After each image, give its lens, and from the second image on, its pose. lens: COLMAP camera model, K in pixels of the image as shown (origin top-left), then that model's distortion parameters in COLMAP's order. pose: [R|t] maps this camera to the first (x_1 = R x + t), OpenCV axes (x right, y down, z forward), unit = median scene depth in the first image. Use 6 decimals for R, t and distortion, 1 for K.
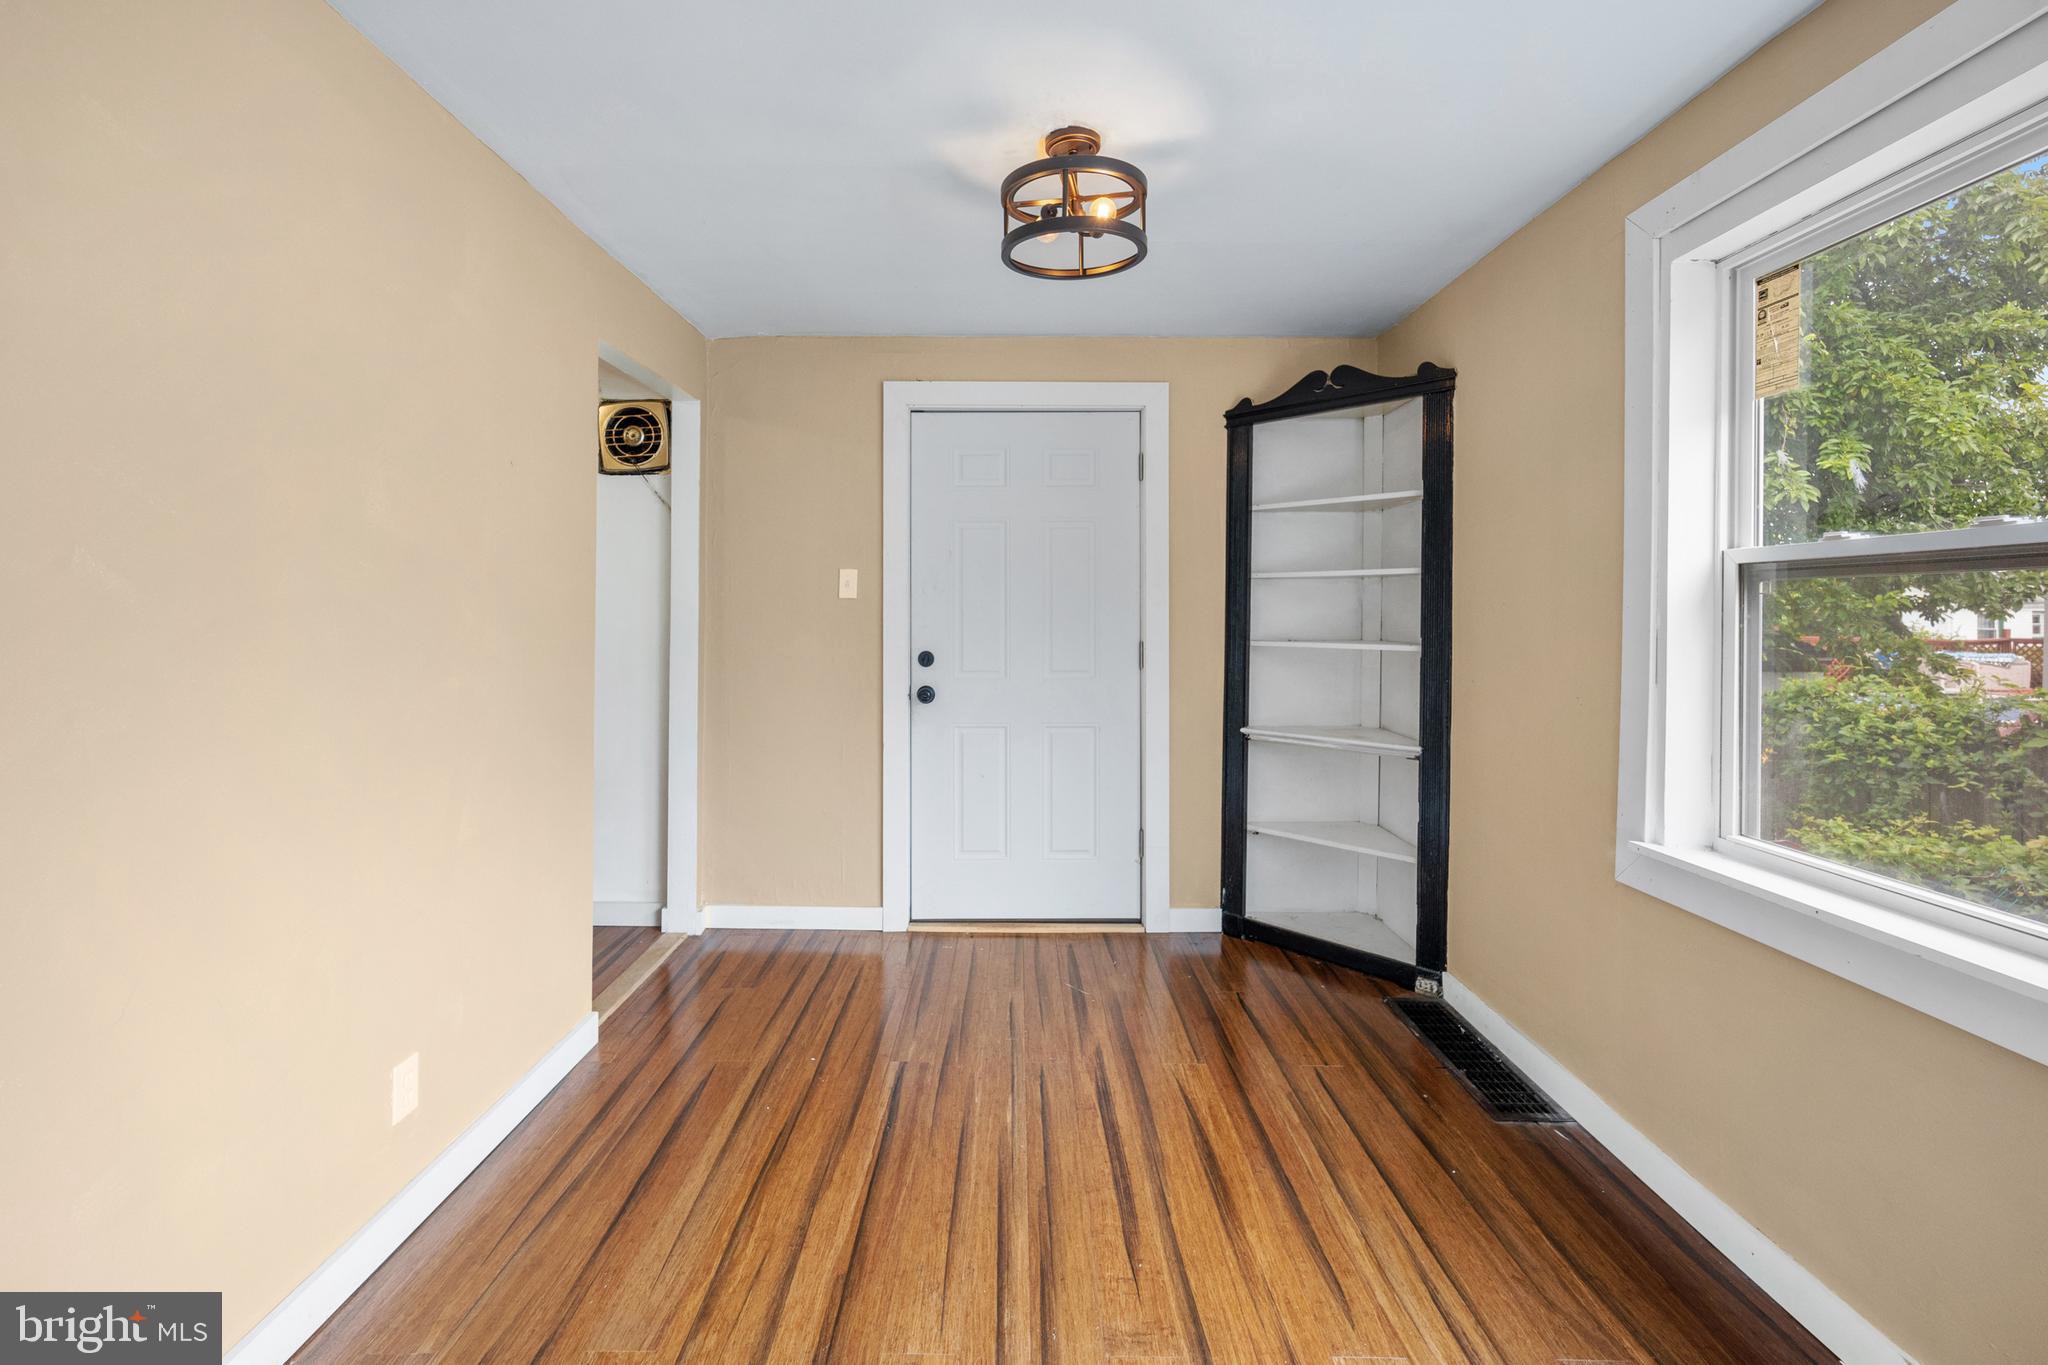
lens RADIAL K [[849.6, 0, 1021.4], [0, 849.6, 620.3], [0, 0, 1]] dist [-0.013730, -0.000033]
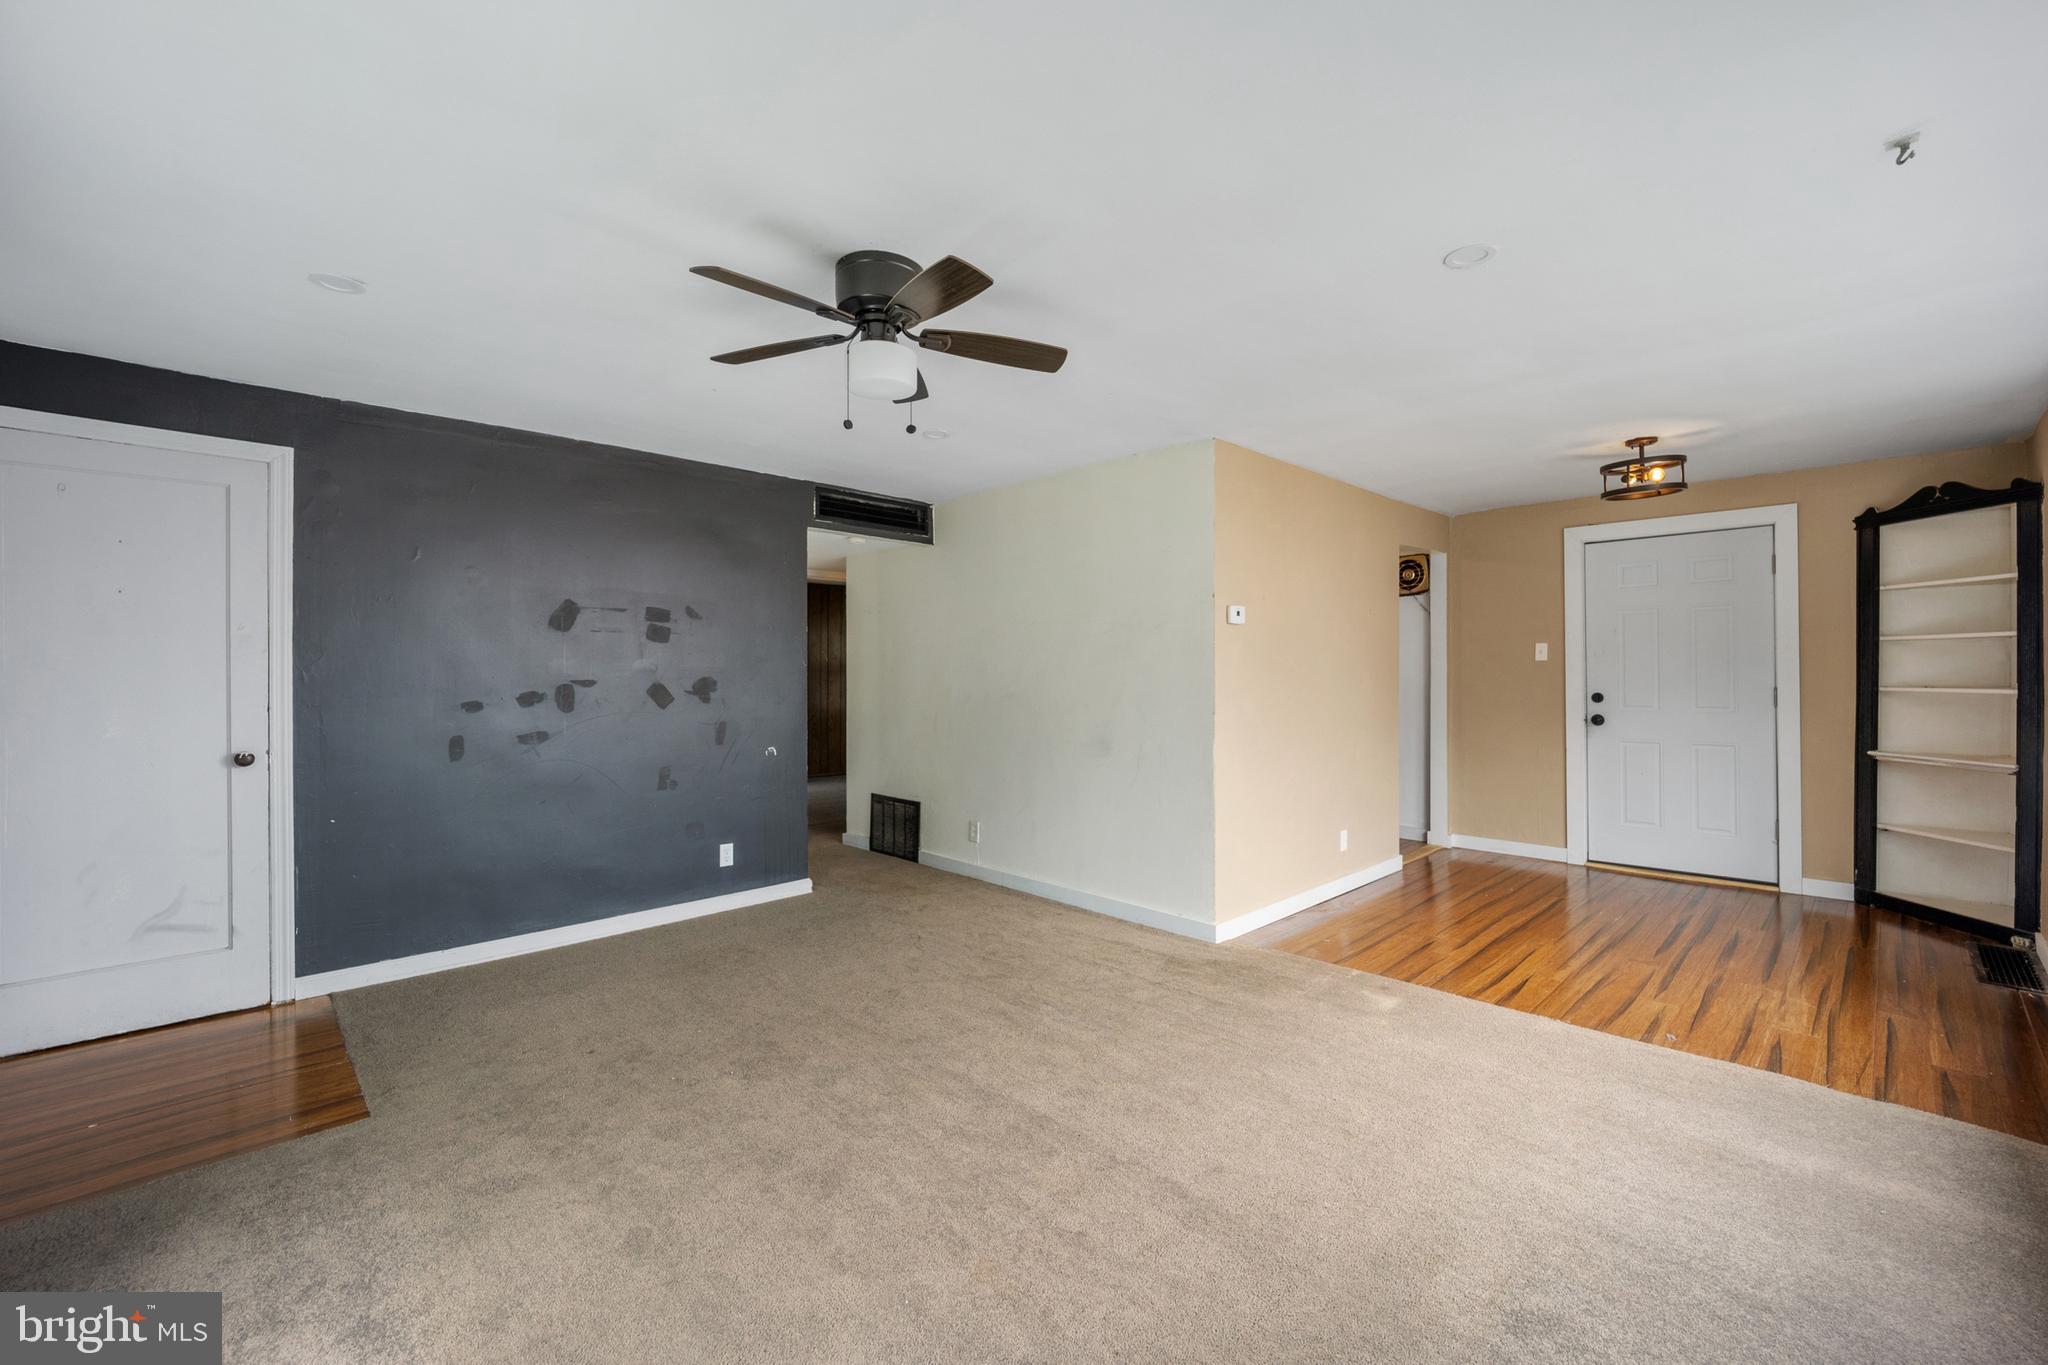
lens RADIAL K [[847.4, 0, 1020.2], [0, 847.4, 666.9], [0, 0, 1]] dist [-0.002120, -0.000113]
pose [[0.688529, -0.012582, -0.725100, 0.303594], [0.003415, 0.999895, -0.014108, 0.006596], [0.725201, 0.007237, 0.688499, -0.906847]]
